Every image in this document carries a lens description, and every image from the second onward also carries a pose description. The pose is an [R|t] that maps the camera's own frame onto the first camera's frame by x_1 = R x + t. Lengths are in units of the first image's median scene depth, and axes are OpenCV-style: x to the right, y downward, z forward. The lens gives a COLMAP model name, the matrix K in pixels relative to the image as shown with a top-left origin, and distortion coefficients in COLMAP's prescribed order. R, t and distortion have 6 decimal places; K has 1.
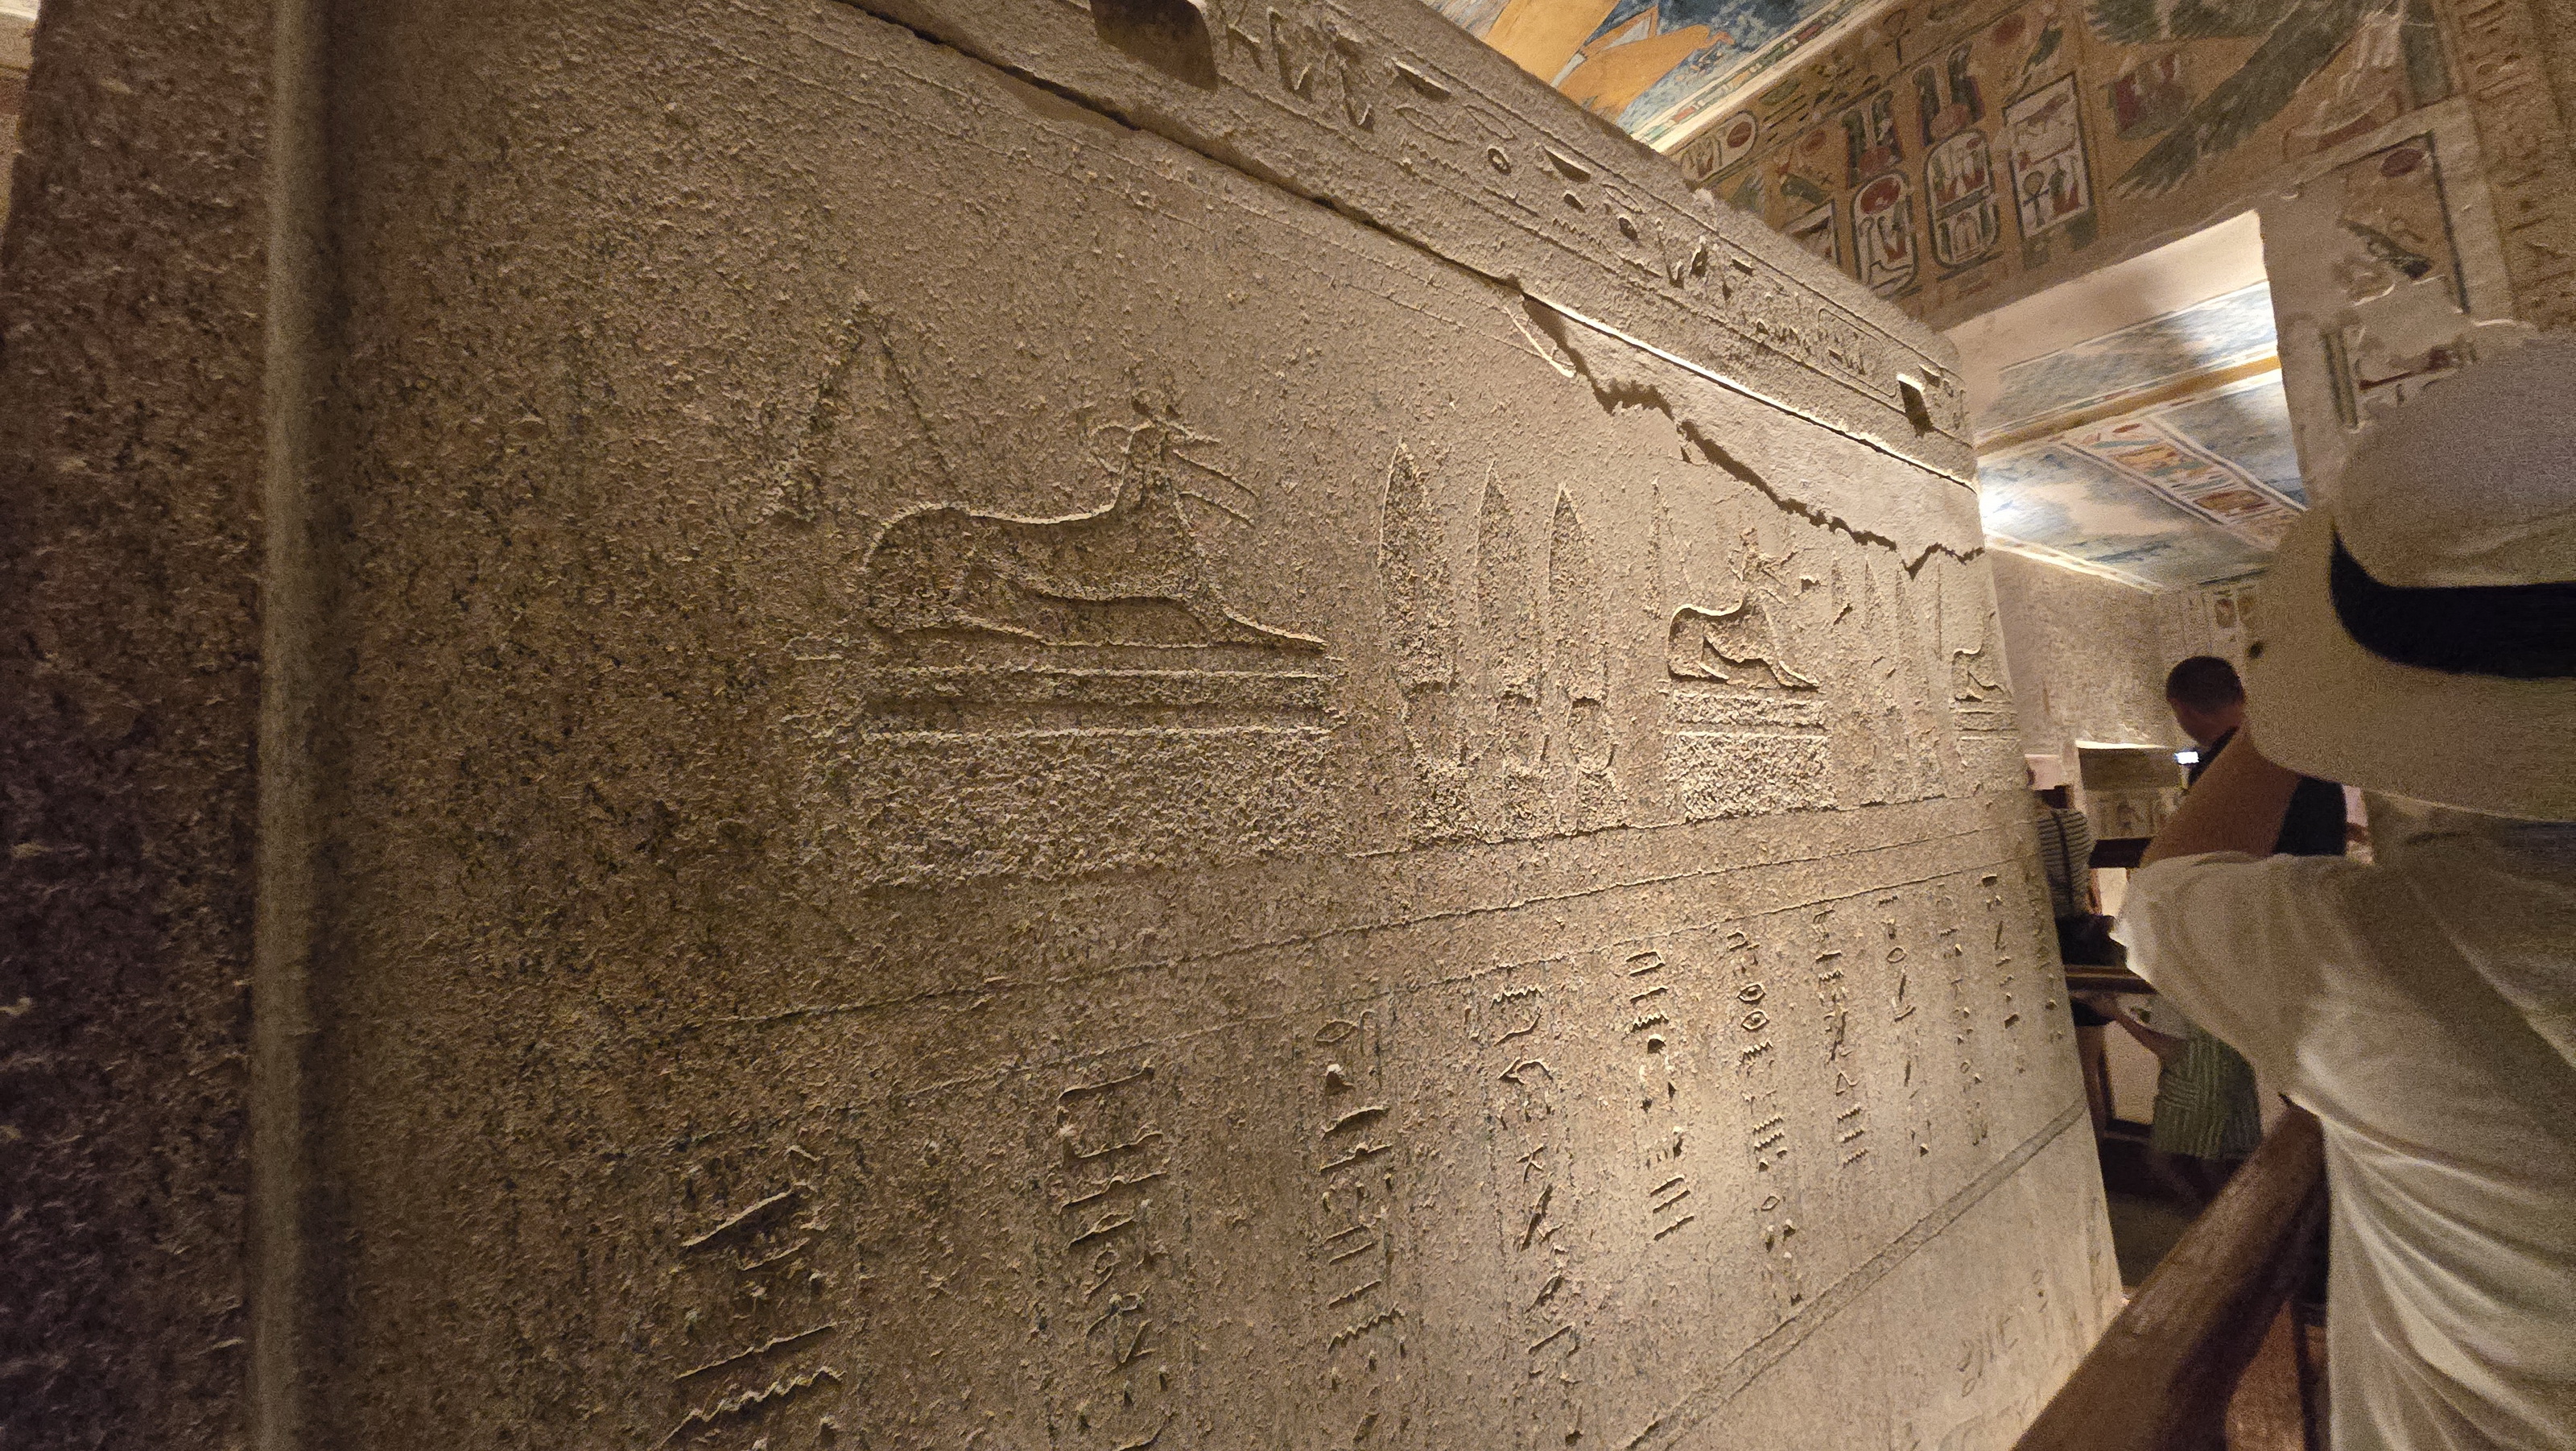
lens RADIAL K [[1051.9, 0, 1267.3], [0, 1051.9, 741.1], [0, 0, 1]] dist [0.008963, -0.007094]
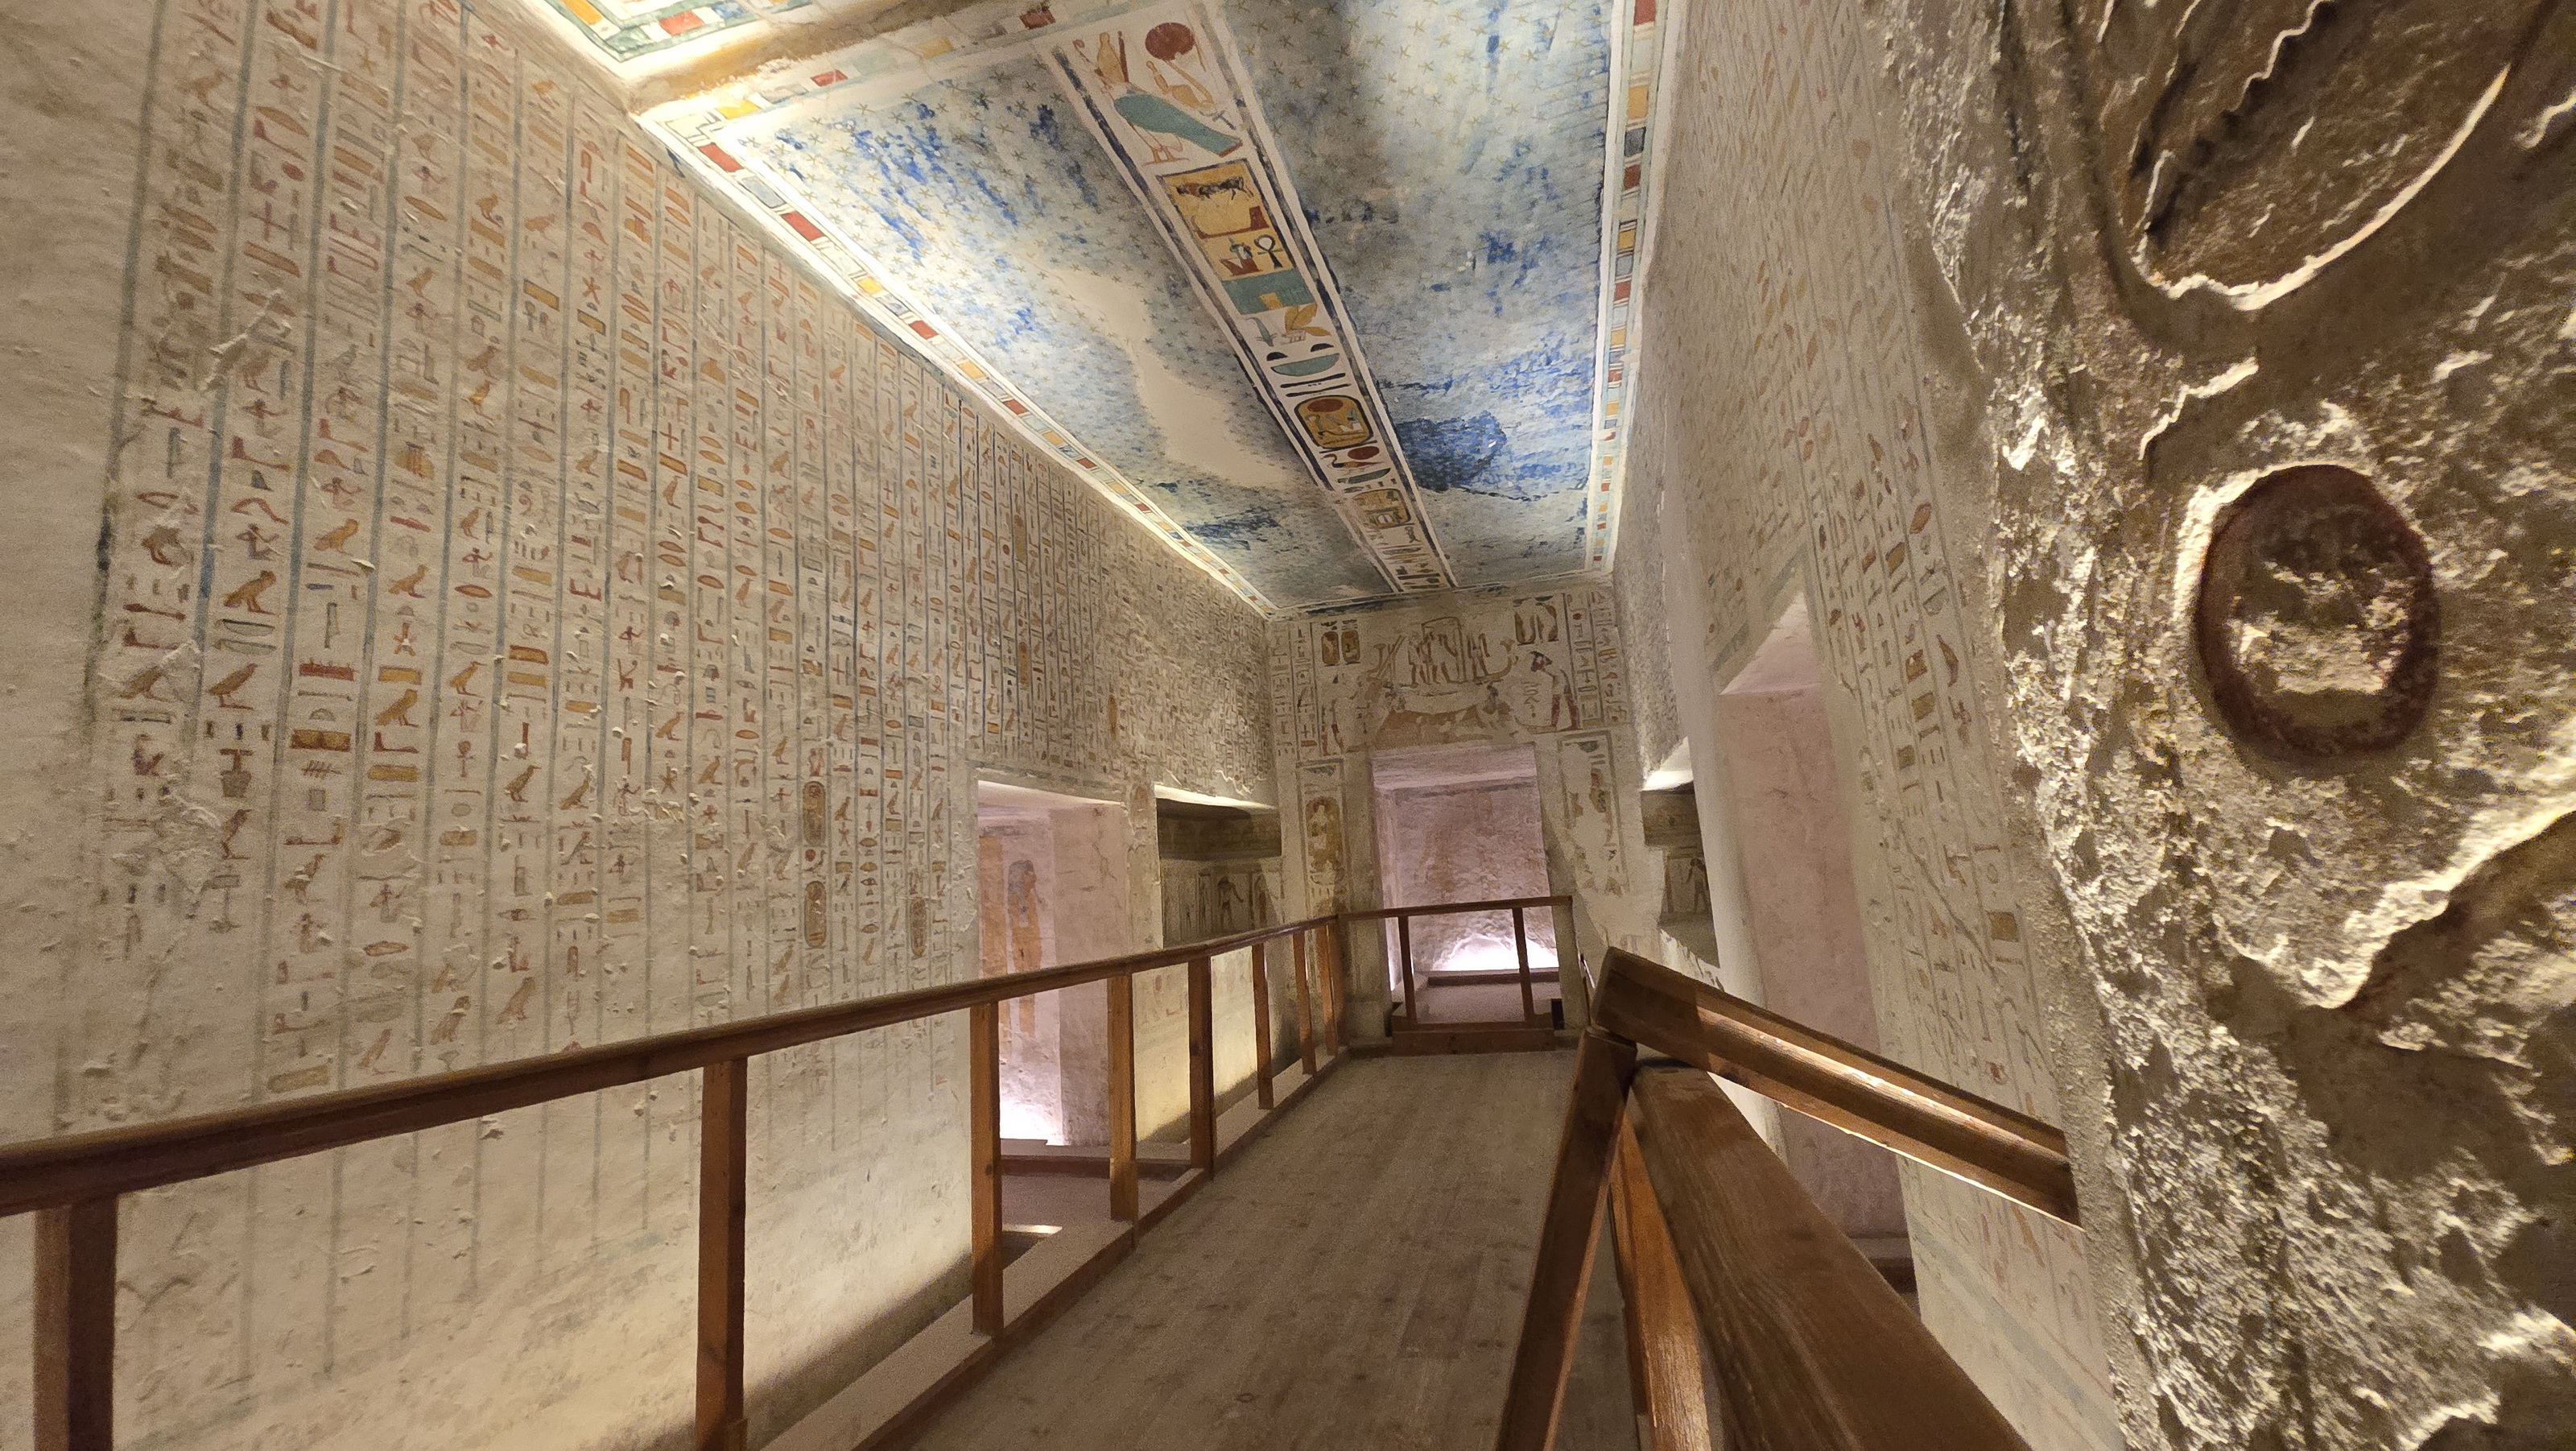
lens RADIAL K [[1051.9, 0, 1288.0], [0, 1051.9, 714.7], [0, 0, 1]] dist [0.008963, -0.007094]
pose [[0.767913, 0.095155, 0.633447, 0.411311], [-0.037525, 0.993889, -0.103810, 0.021787], [-0.639454, 0.055948, 0.766791, 0.440805]]
